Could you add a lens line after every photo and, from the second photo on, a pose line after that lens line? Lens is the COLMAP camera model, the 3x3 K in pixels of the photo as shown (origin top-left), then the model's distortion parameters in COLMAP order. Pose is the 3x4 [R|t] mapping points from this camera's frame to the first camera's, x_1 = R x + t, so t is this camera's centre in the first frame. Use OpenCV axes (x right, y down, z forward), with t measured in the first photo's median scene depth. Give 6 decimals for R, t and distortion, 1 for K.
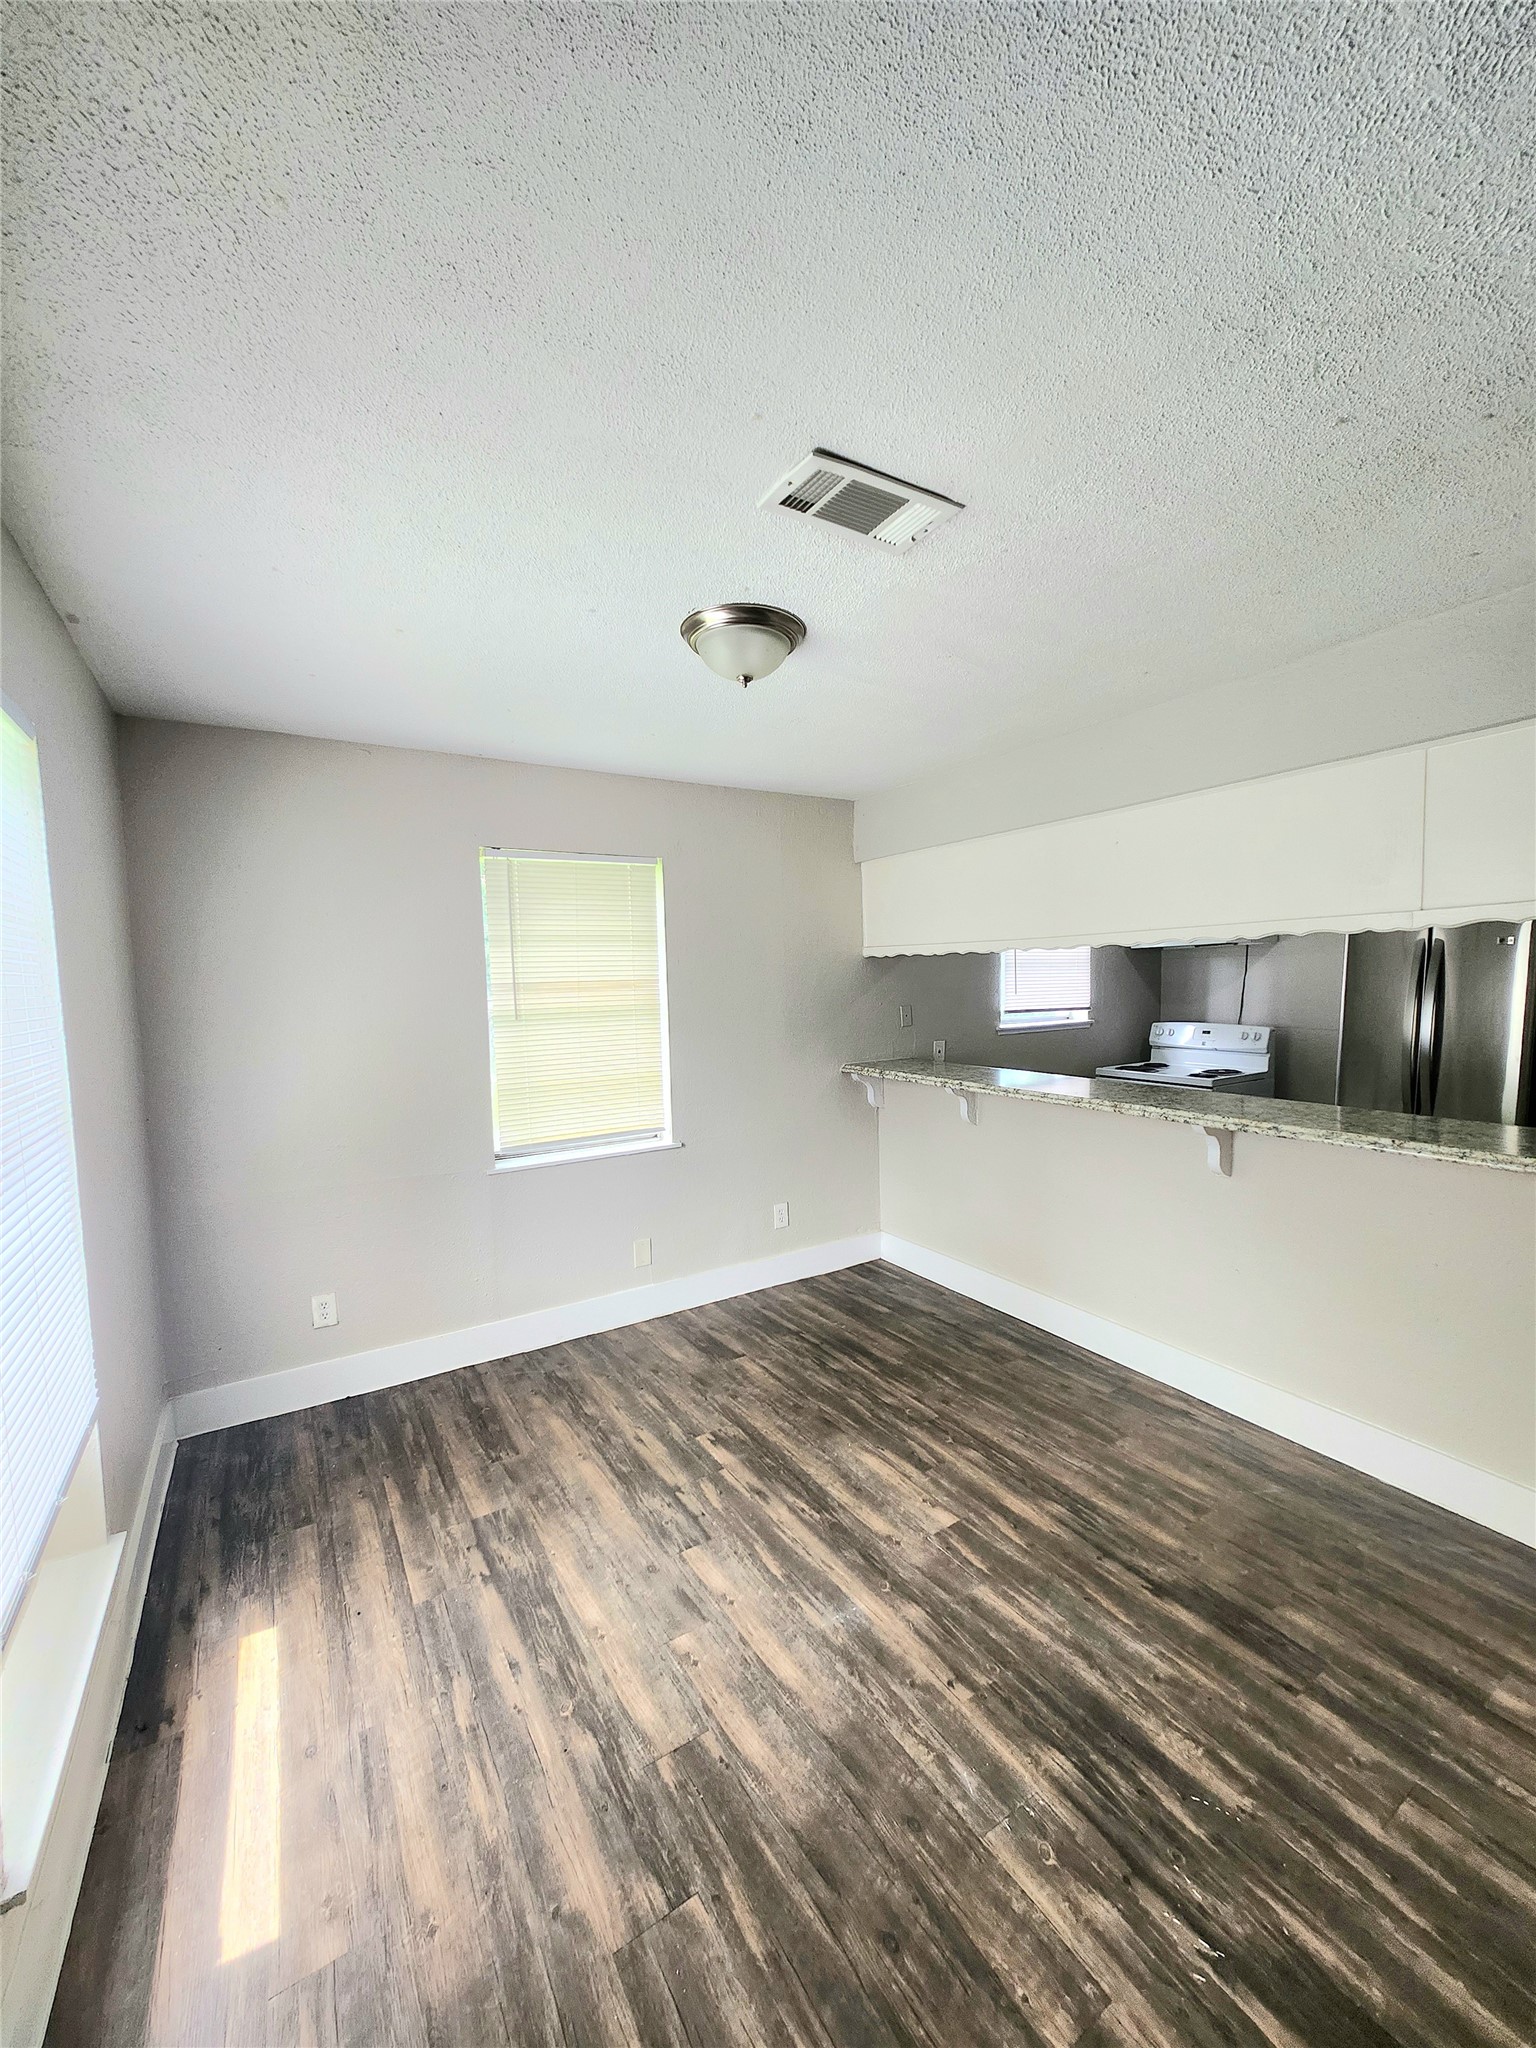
lens RADIAL K [[801.0, 0, 770.2], [0, 801.0, 1044.0], [0, 0, 1]] dist [0.002072, 0.000547]
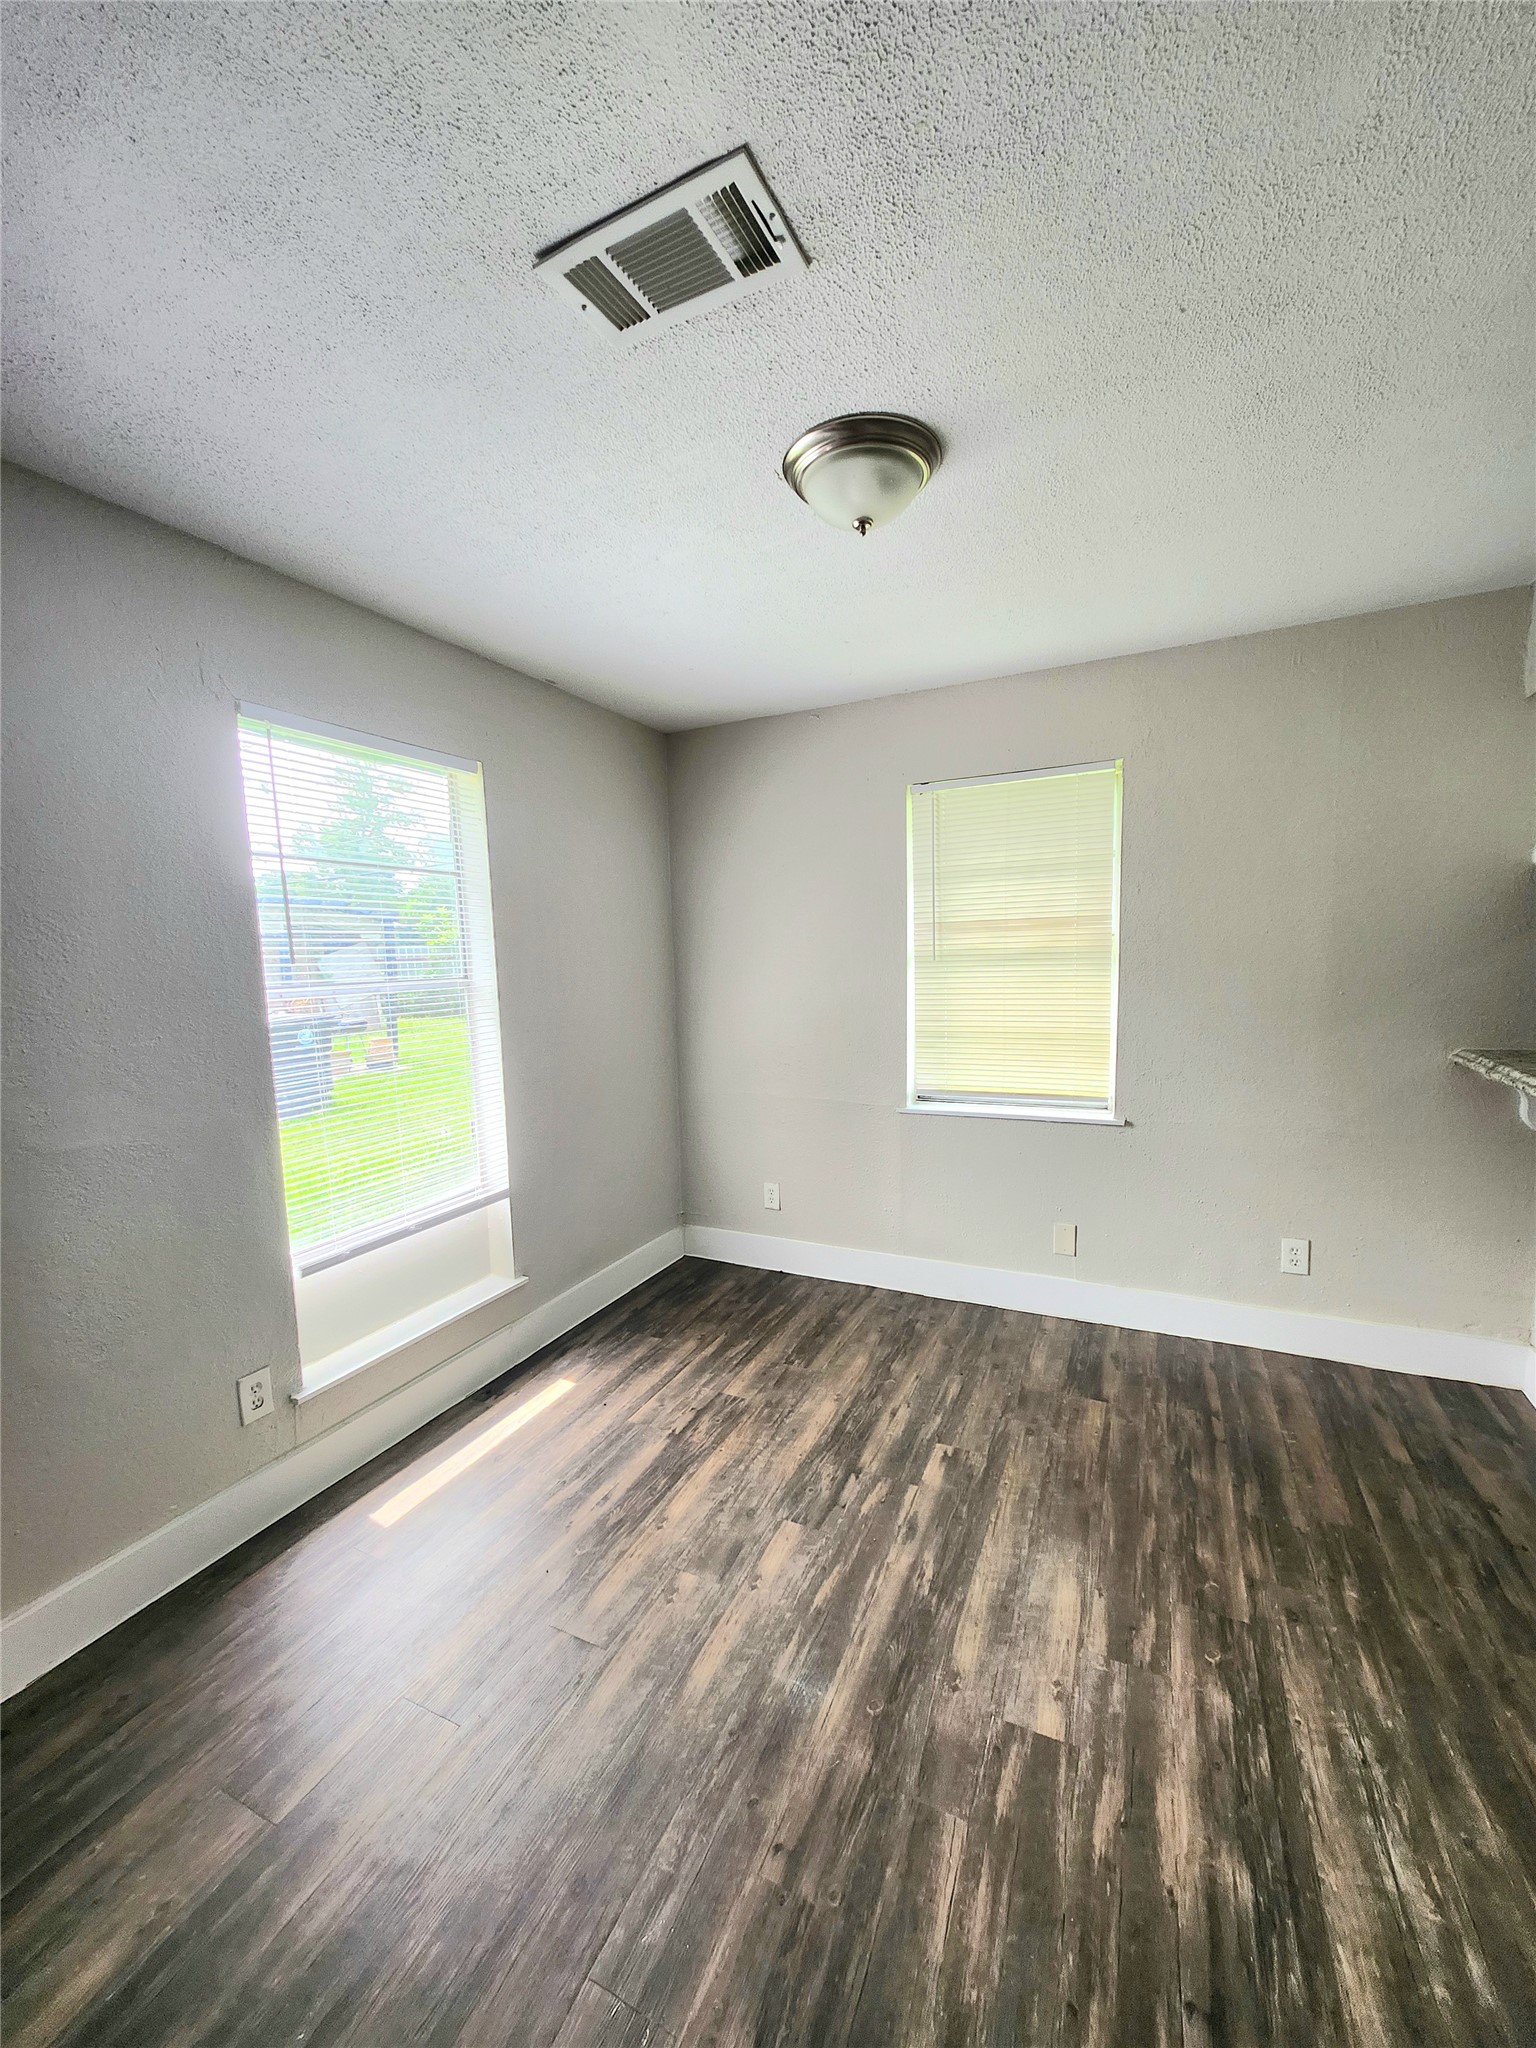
lens RADIAL K [[805.8, 0, 784.9], [0, 805.8, 1041.9], [0, 0, 1]] dist [-0.001648, 0.003734]
pose [[0.547173, 0.104894, -0.830421, 0.543937], [-0.056625, 0.994483, 0.088306, -0.010423], [0.835102, -0.001296, 0.550093, 0.417909]]
